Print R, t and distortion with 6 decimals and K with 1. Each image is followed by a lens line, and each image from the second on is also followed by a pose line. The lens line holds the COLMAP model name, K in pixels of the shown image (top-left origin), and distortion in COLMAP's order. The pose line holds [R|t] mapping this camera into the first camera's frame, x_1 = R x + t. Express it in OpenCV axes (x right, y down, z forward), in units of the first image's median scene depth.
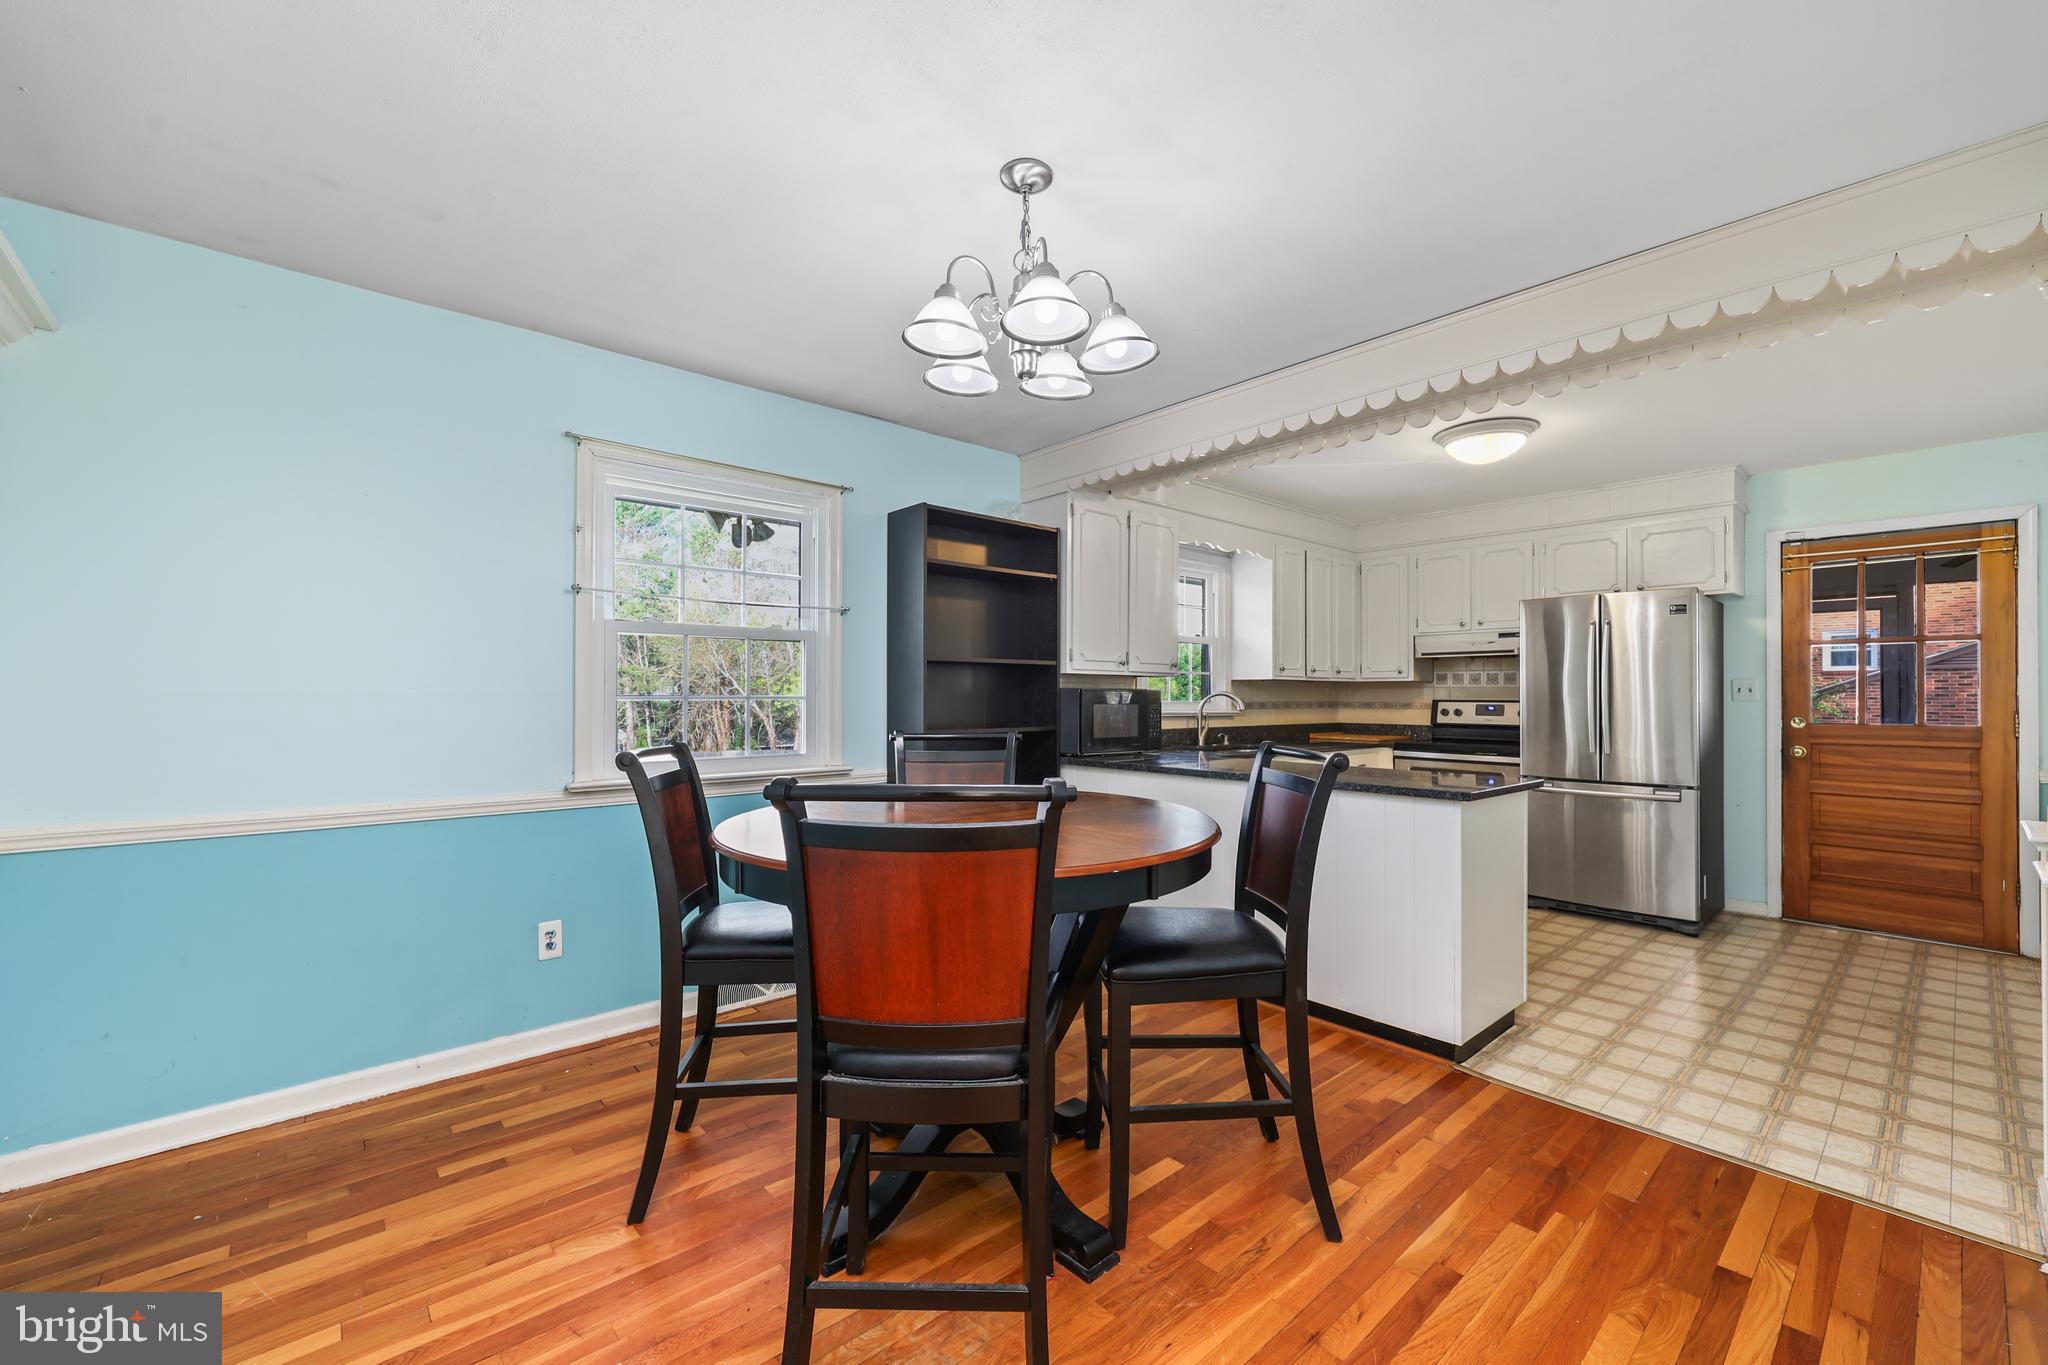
lens RADIAL K [[850.3, 0, 1008.7], [0, 850.3, 686.3], [0, 0, 1]] dist [0.001794, 0.000165]
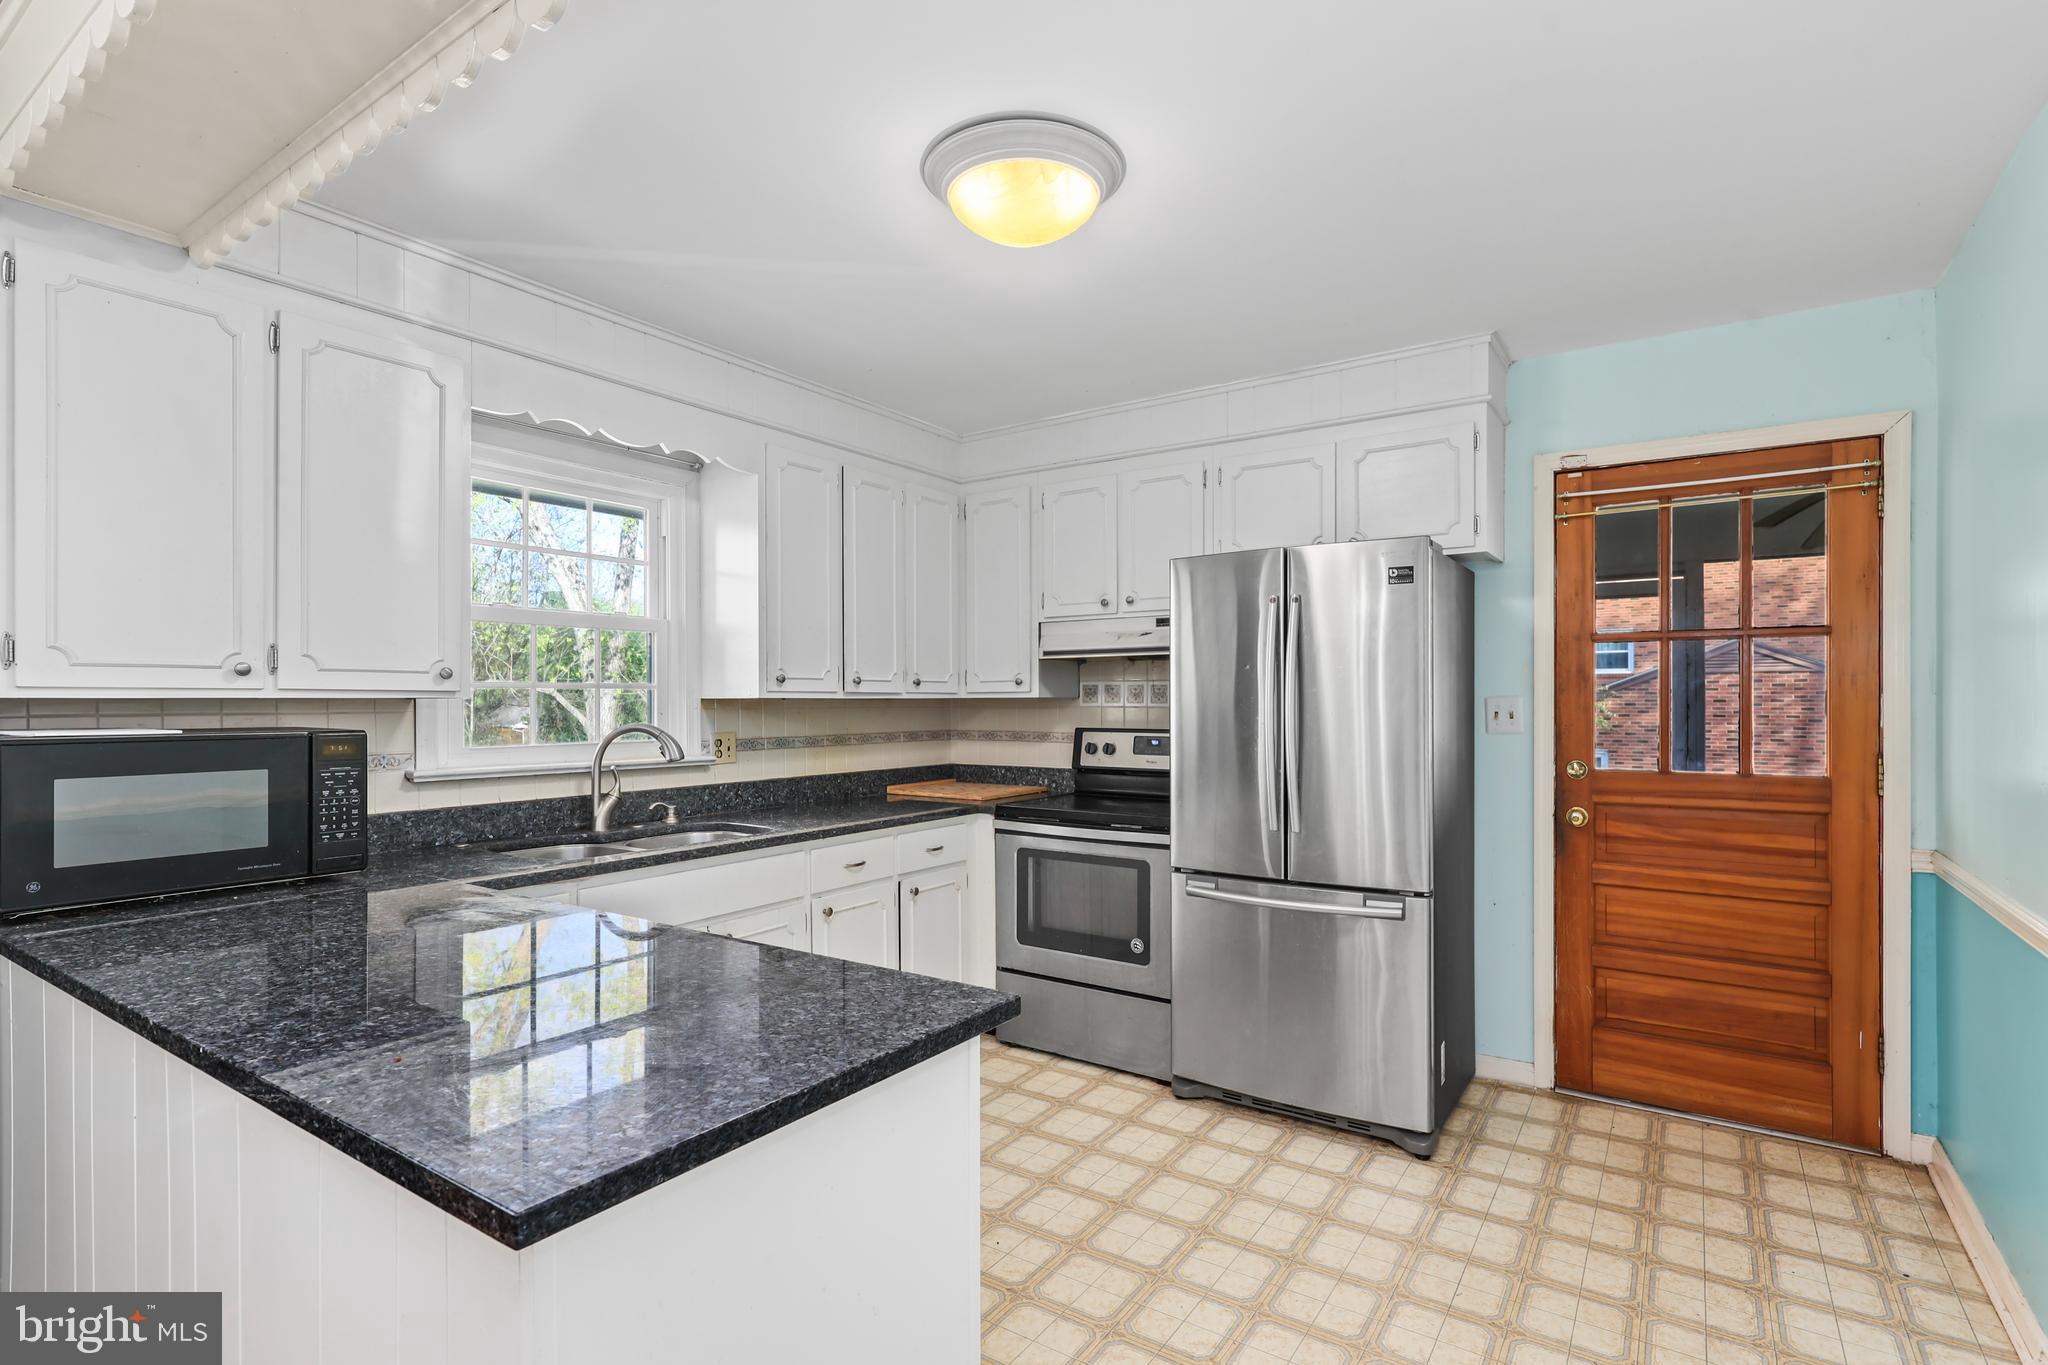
lens RADIAL K [[983.2, 0, 1035.1], [0, 983.2, 693.6], [0, 0, 1]] dist [0.006088, 0.000973]
pose [[0.967465, -0.003529, 0.252982, 0.366096], [0.002127, 0.999981, 0.005814, -0.016113], [-0.252997, -0.005086, 0.967454, 0.408056]]
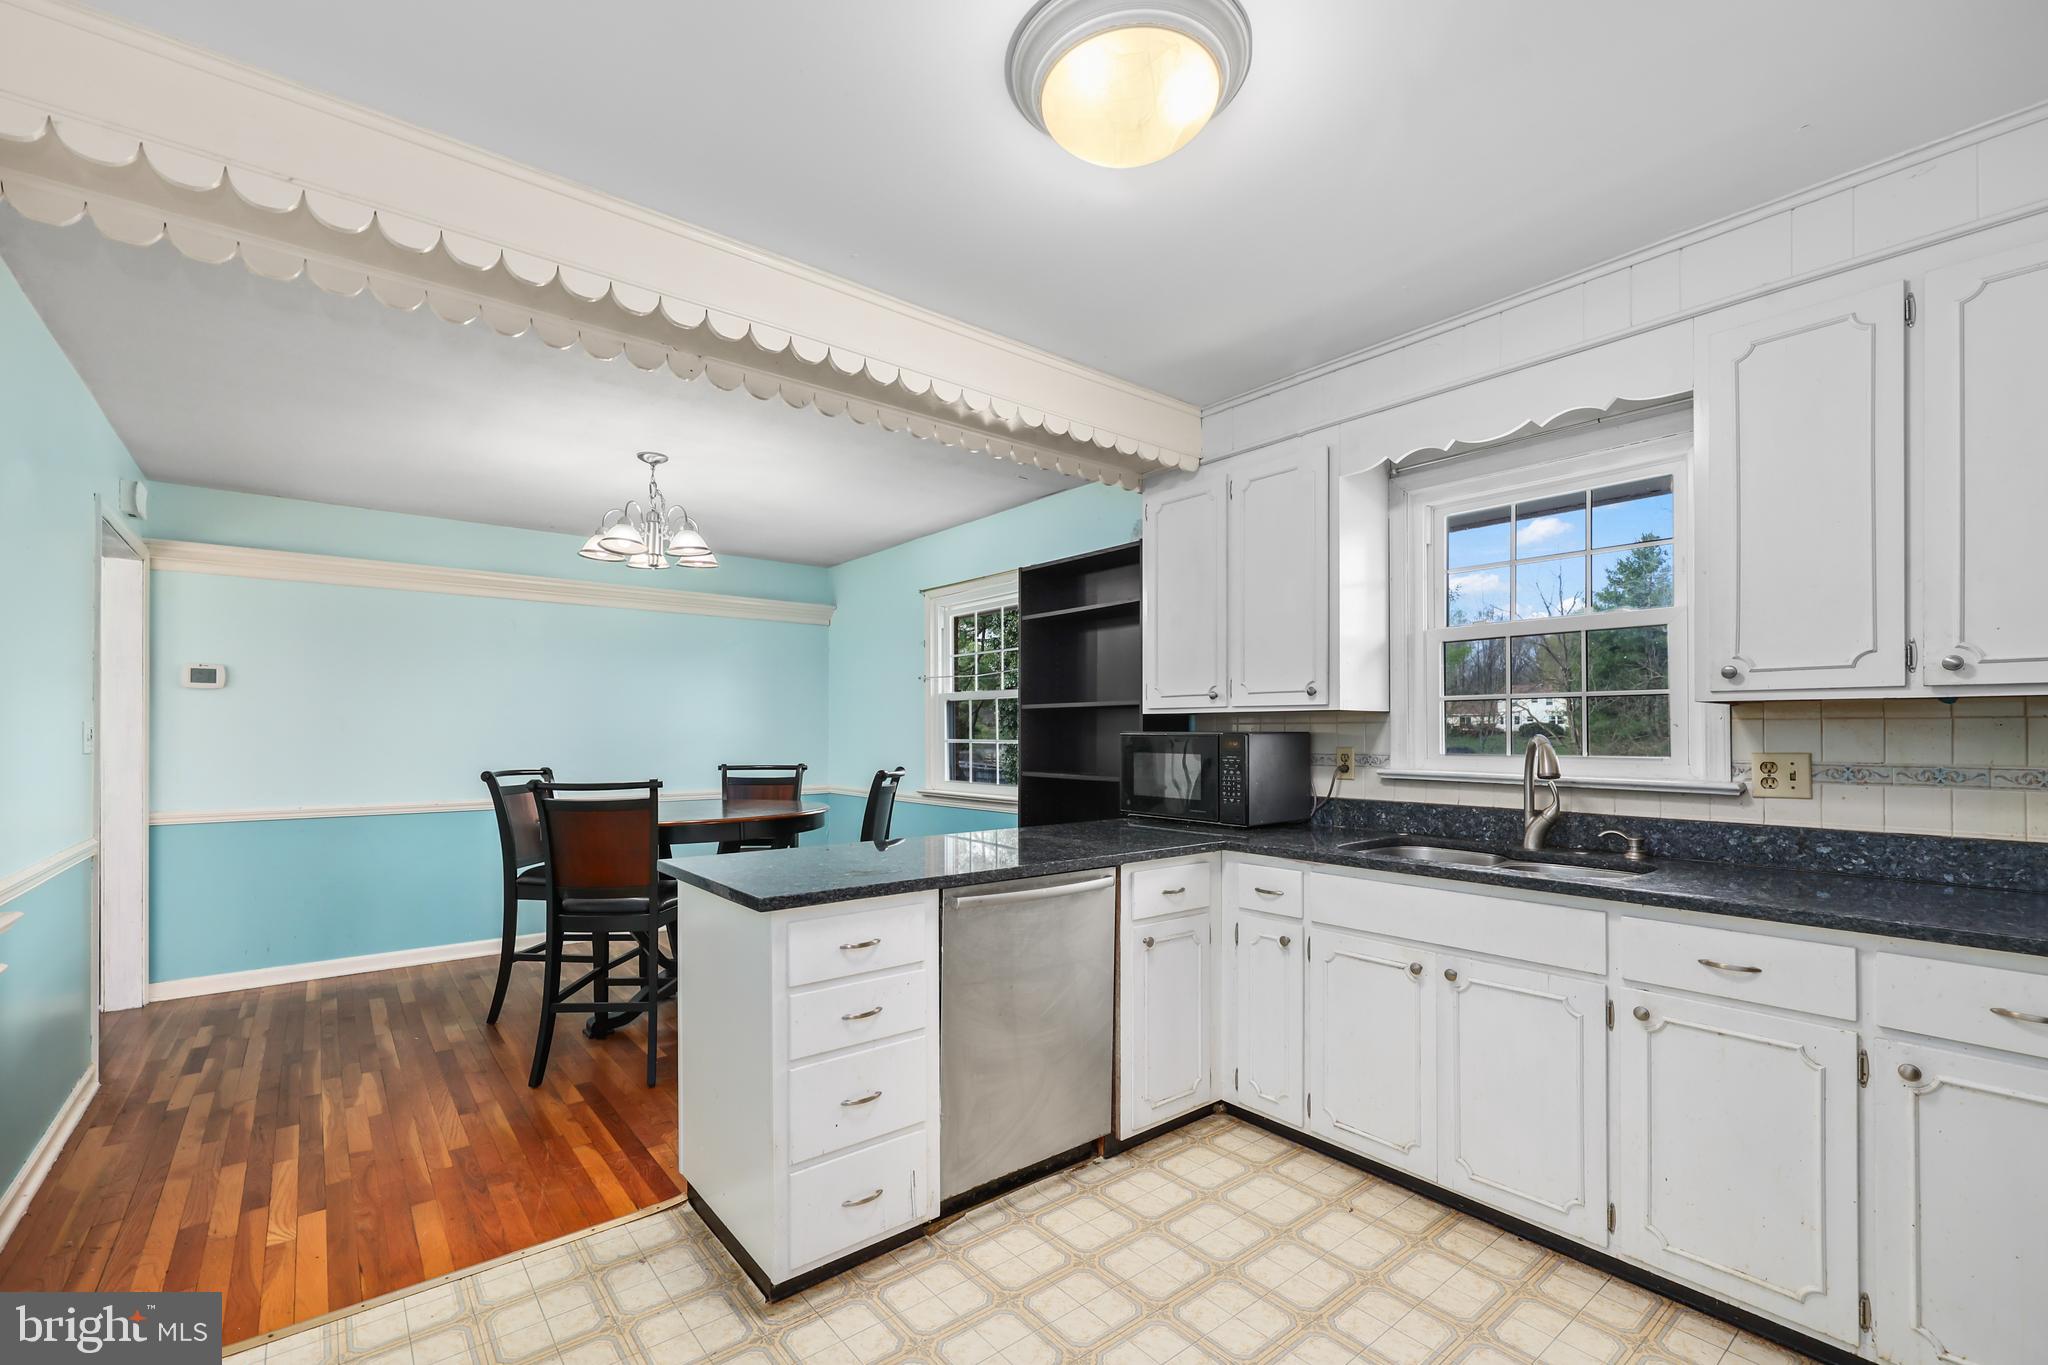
lens RADIAL K [[850.3, 0, 997.2], [0, 850.3, 730.0], [0, 0, 1]] dist [0.001794, 0.000165]
pose [[-0.044125, -0.005912, -0.999009, 0.798894], [0.011232, 0.999916, -0.006414, 0.003655], [0.998963, -0.011504, -0.044055, 0.803019]]
